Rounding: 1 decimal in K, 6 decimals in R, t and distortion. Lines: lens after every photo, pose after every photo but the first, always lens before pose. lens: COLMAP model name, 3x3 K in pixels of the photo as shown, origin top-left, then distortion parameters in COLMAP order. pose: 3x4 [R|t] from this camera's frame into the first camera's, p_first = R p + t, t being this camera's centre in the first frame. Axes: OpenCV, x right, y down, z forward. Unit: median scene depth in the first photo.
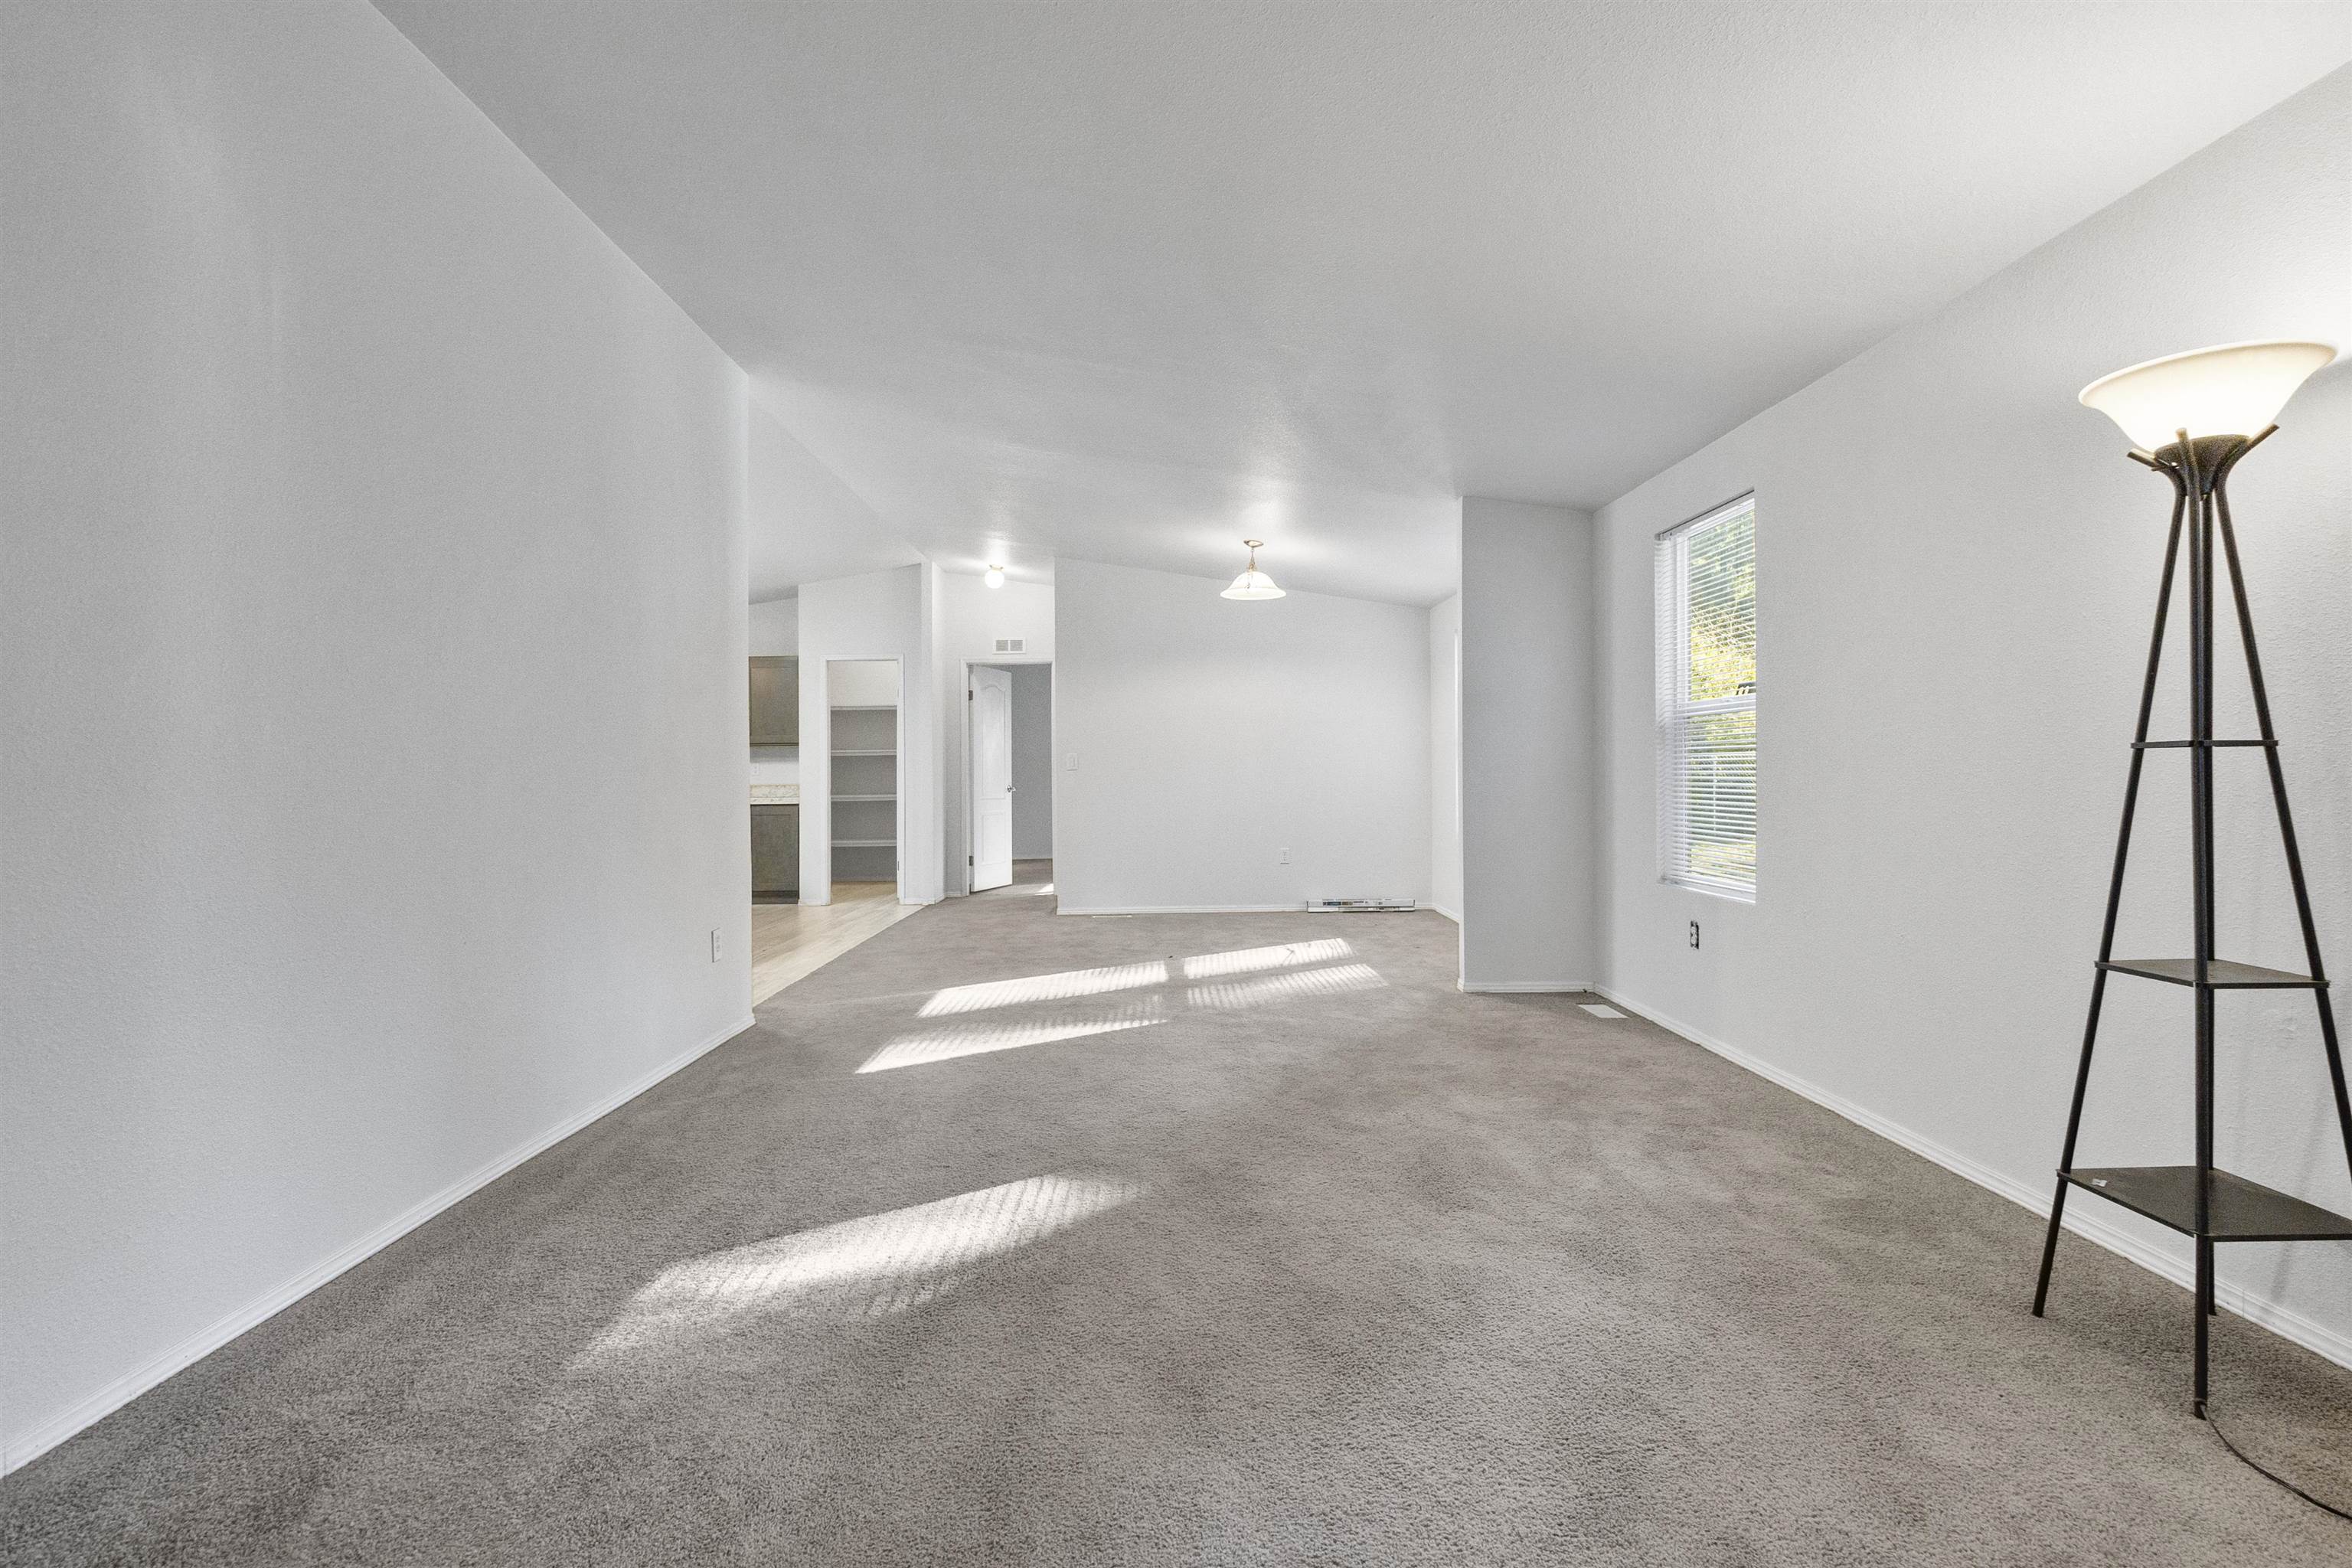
lens RADIAL K [[1069.4, 0, 1169.2], [0, 1069.4, 772.7], [0, 0, 1]] dist [-0.005116, 0.001339]
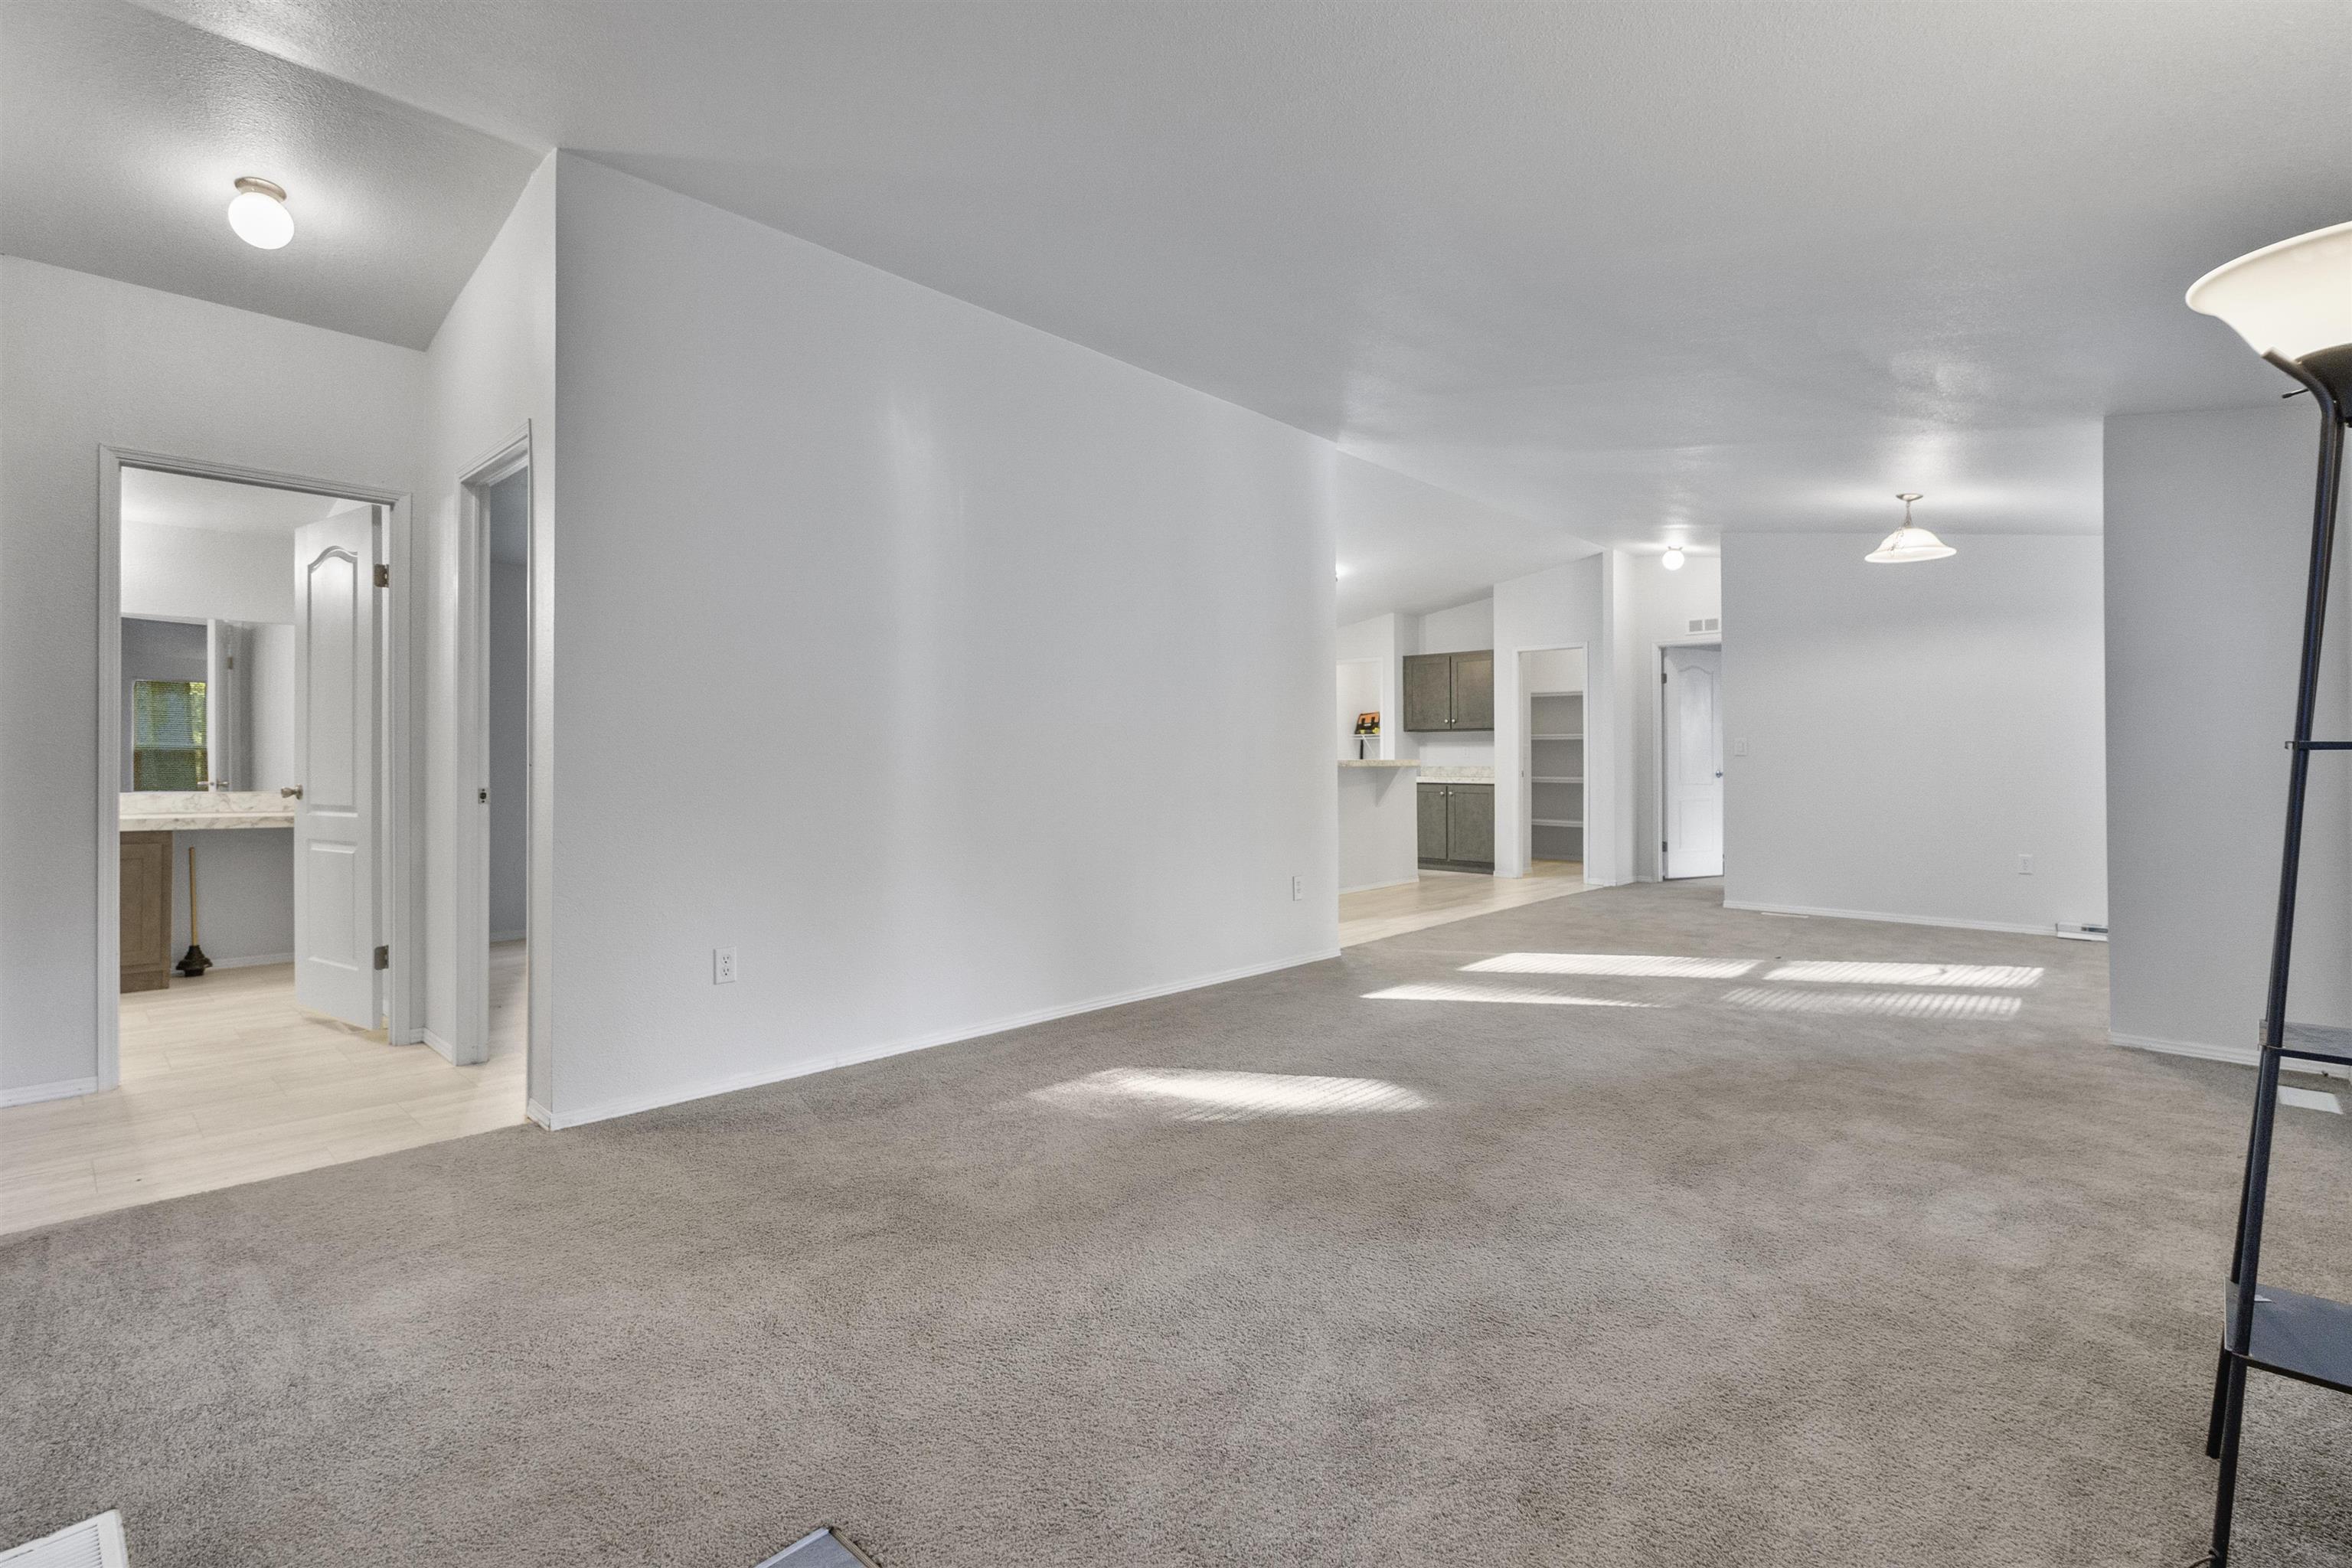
lens RADIAL K [[1069.4, 0, 1168.1], [0, 1069.4, 765.8], [0, 0, 1]] dist [-0.005116, 0.001339]
pose [[0.722003, 0.016126, -0.691702, 0.255022], [-0.008067, 0.999857, 0.014890, -0.004821], [0.691843, -0.005171, 0.722030, -0.038725]]
